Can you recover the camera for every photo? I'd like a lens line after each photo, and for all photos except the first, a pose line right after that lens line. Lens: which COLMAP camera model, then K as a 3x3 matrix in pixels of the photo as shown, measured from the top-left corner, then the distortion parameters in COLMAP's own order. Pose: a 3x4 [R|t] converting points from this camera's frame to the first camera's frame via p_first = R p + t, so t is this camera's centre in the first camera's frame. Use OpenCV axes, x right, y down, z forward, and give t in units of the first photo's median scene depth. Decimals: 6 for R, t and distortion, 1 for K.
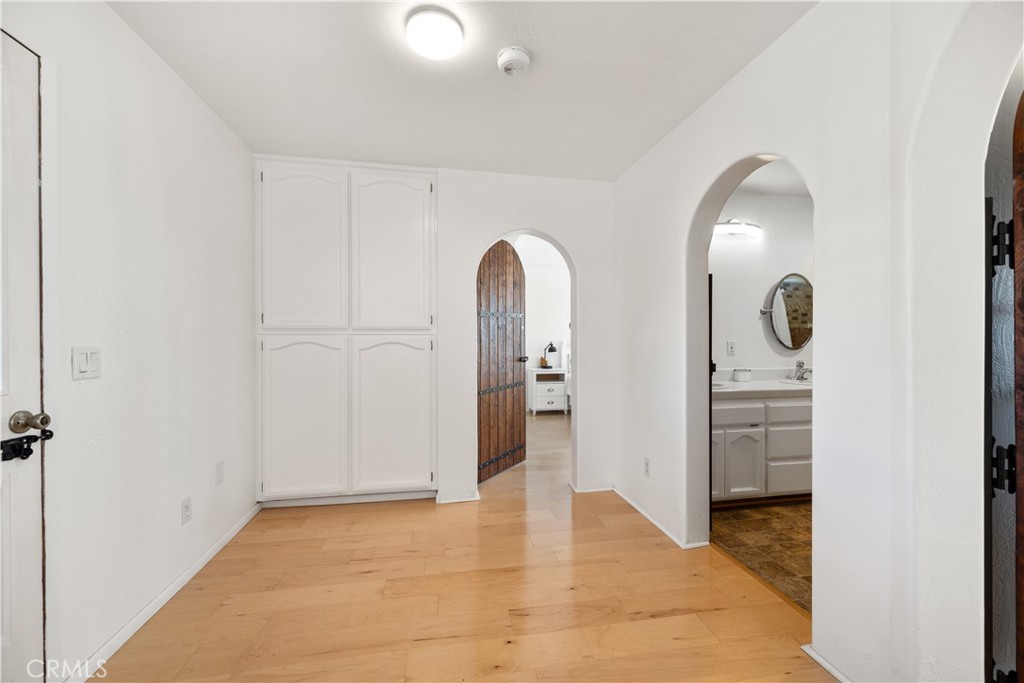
lens RADIAL K [[403.5, 0, 512.3], [0, 403.5, 341.2], [0, 0, 1]] dist [0.000994, 0.000175]
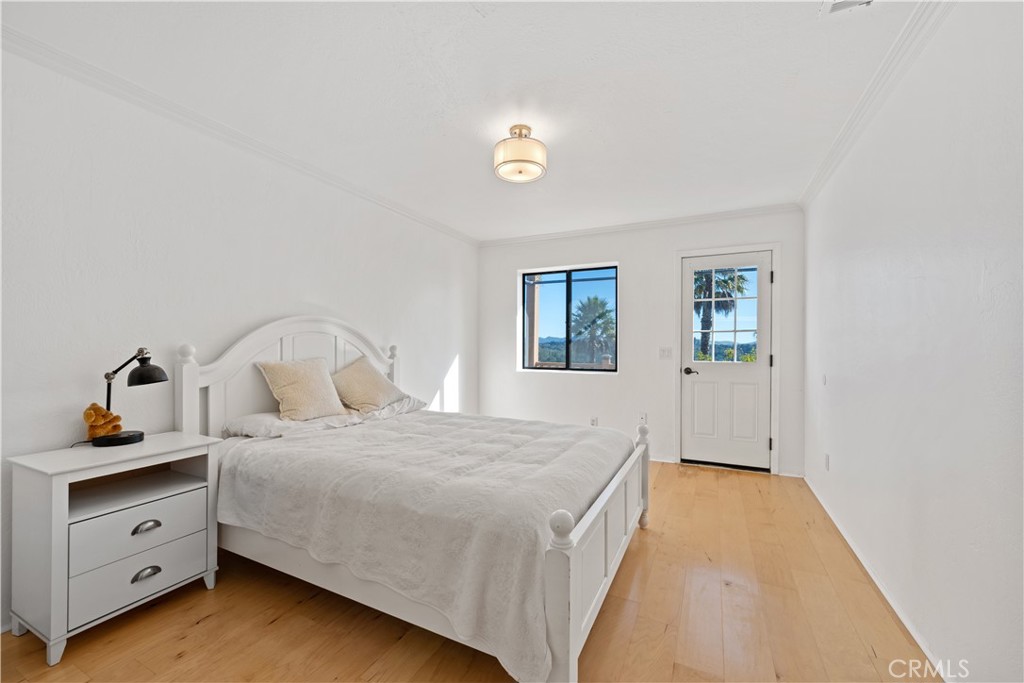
lens RADIAL K [[403.5, 0, 518.2], [0, 403.5, 345.6], [0, 0, 1]] dist [0.000994, 0.000175]
pose [[0.577568, 0.003546, 0.816335, 0.016021], [-0.000866, 0.999993, -0.003731, 0.000218], [-0.816342, 0.001448, 0.577567, 0.609523]]
